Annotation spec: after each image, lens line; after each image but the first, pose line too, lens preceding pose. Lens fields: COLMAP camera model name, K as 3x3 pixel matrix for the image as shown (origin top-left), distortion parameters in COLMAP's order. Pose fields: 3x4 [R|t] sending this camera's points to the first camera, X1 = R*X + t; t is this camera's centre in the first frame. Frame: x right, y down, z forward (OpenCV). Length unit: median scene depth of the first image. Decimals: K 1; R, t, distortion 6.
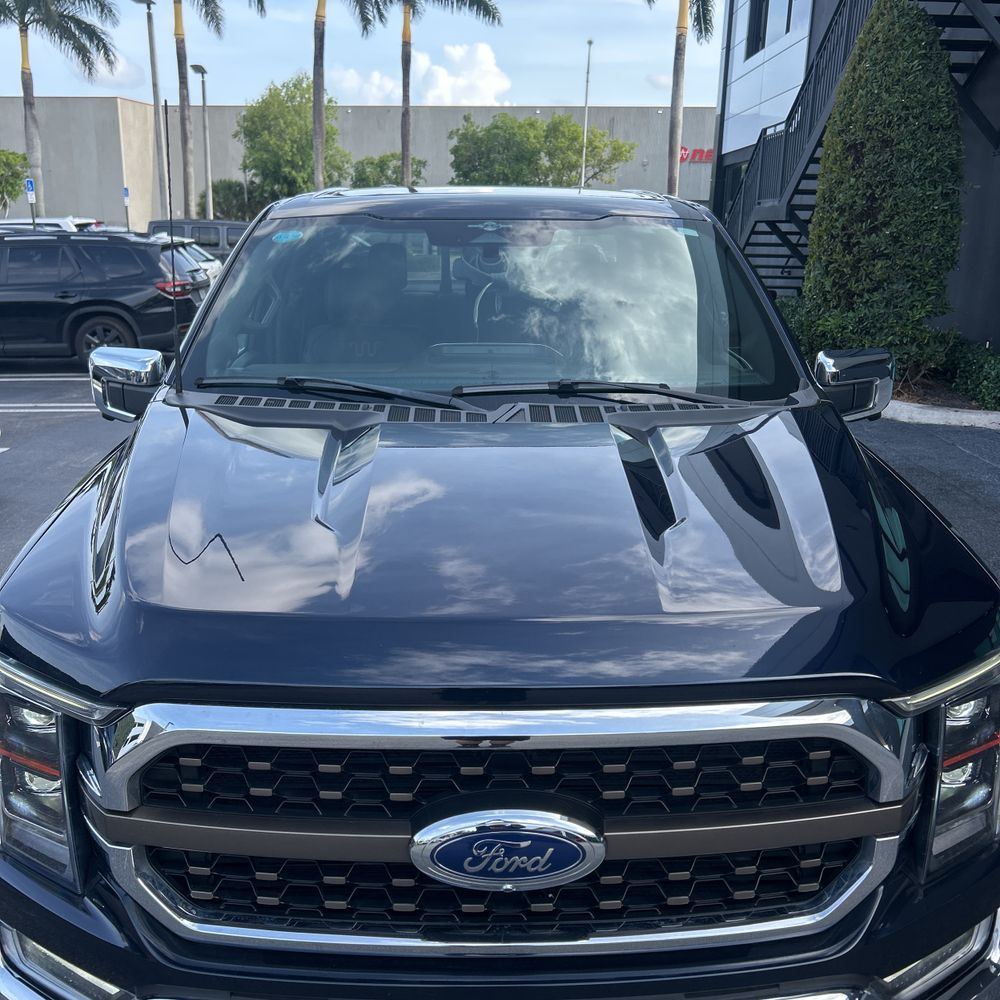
lens RADIAL K [[1014.5, 0, 500.0], [0, 1014.5, 500.0], [0, 0, 1]] dist [0.020986, -0.015705]
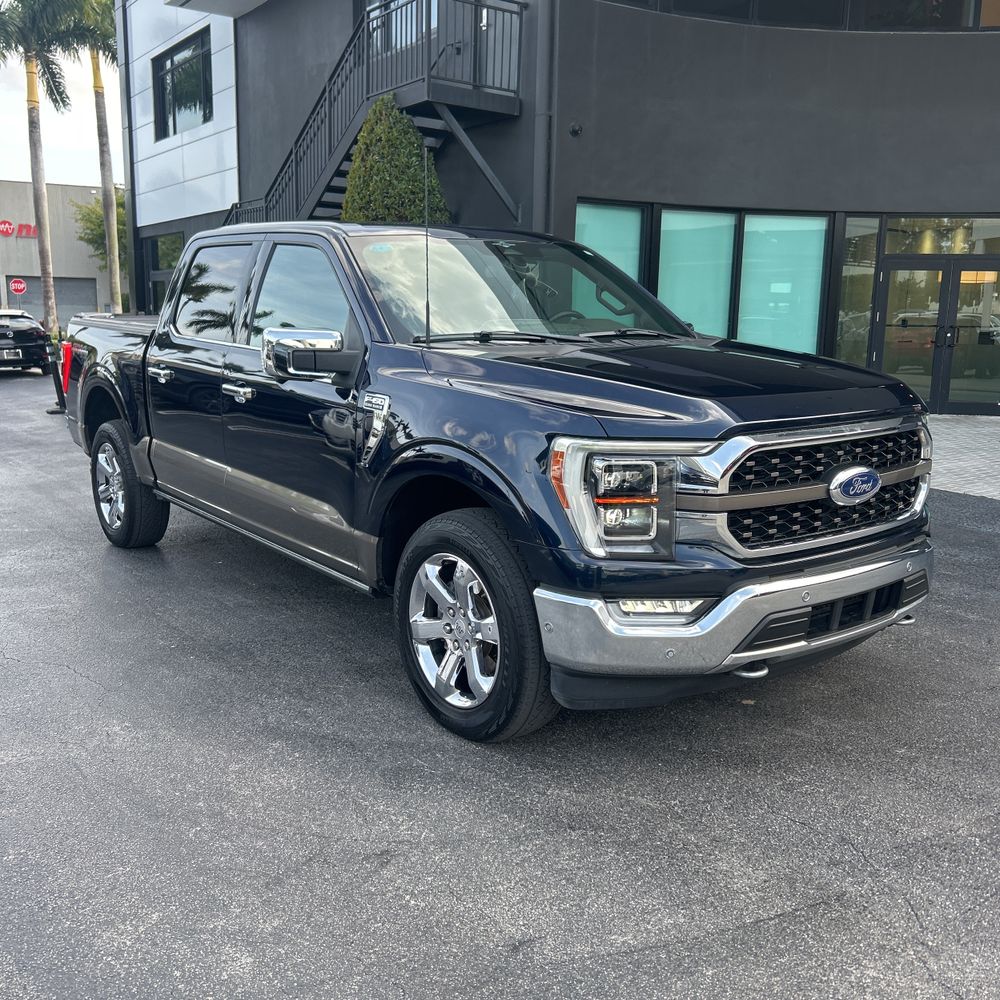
lens RADIAL K [[1008.6, 0, 510.8], [0, 1008.6, 495.5], [0, 0, 1]] dist [0.012844, -0.015405]
pose [[0.800257, -0.114967, 0.588534, -0.287390], [0.159812, 0.986843, -0.024529, 0.043329], [-0.577970, 0.113684, 0.808101, -0.058991]]
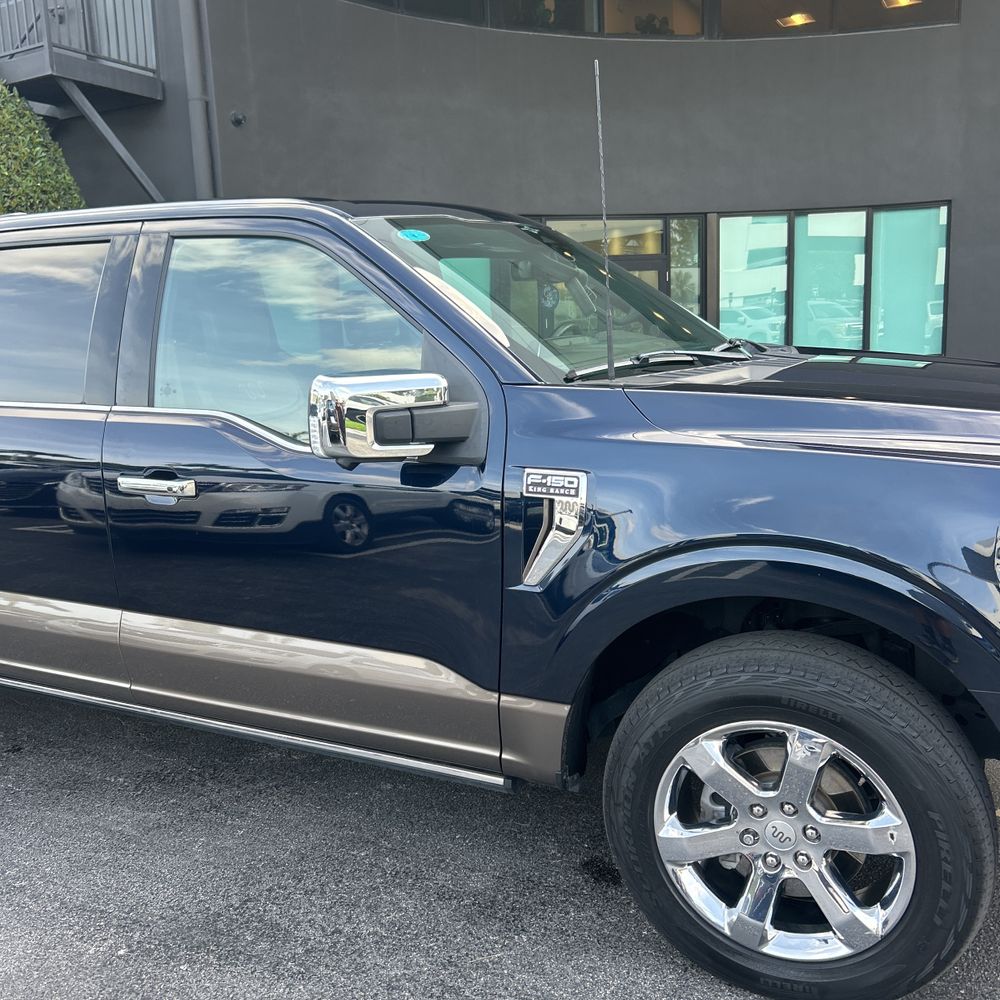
lens RADIAL K [[1014.5, 0, 500.0], [0, 1014.5, 500.0], [0, 0, 1]] dist [0.020986, -0.015705]
pose [[0.473335, -0.190416, 0.860056, -0.303257], [0.280899, 0.958013, 0.057510, -0.021670], [-0.834895, 0.214368, 0.506948, 0.167684]]
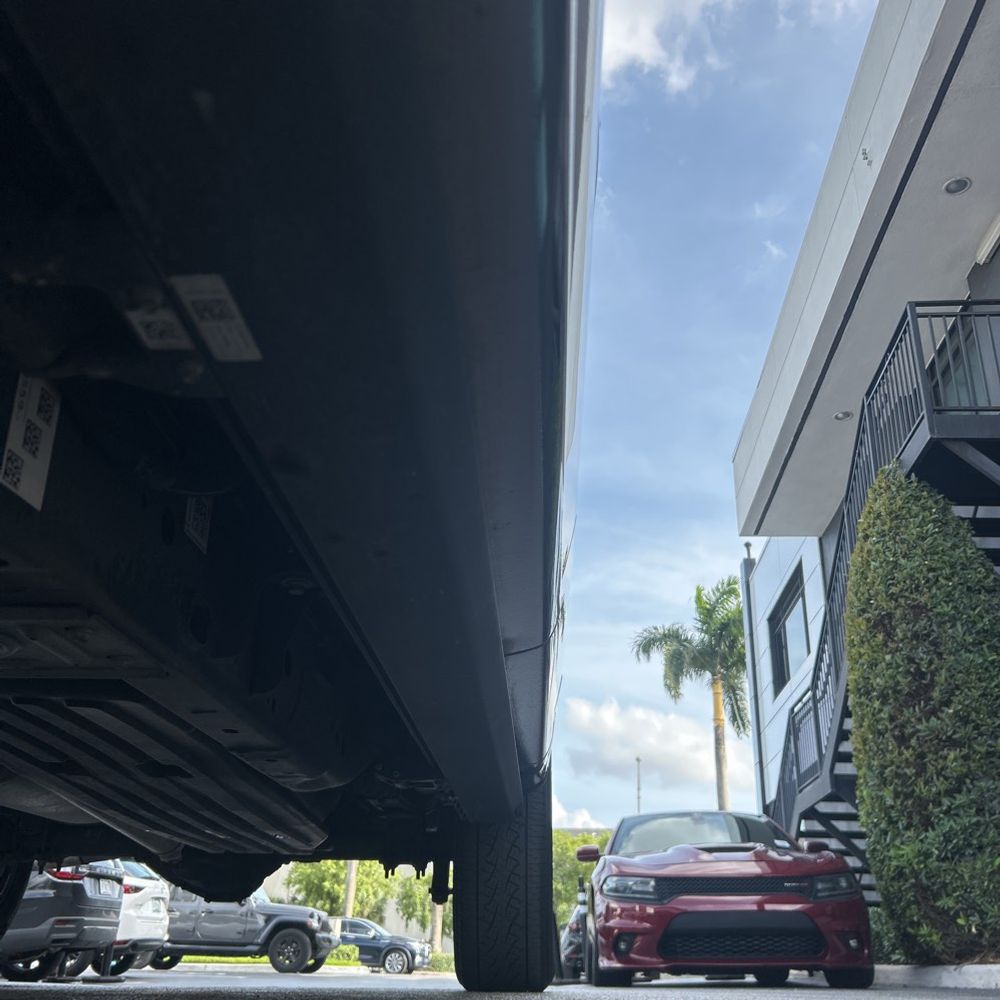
lens RADIAL K [[1014.4, 0, 500.0], [0, 1014.4, 500.0], [0, 0, 1]] dist [-0.005807, 0.008714]
pose [[0.998177, -0.020002, -0.056946, 0.095408], [-0.021456, 0.764262, -0.644549, 0.100361], [0.056414, 0.644596, 0.762439, 0.311335]]
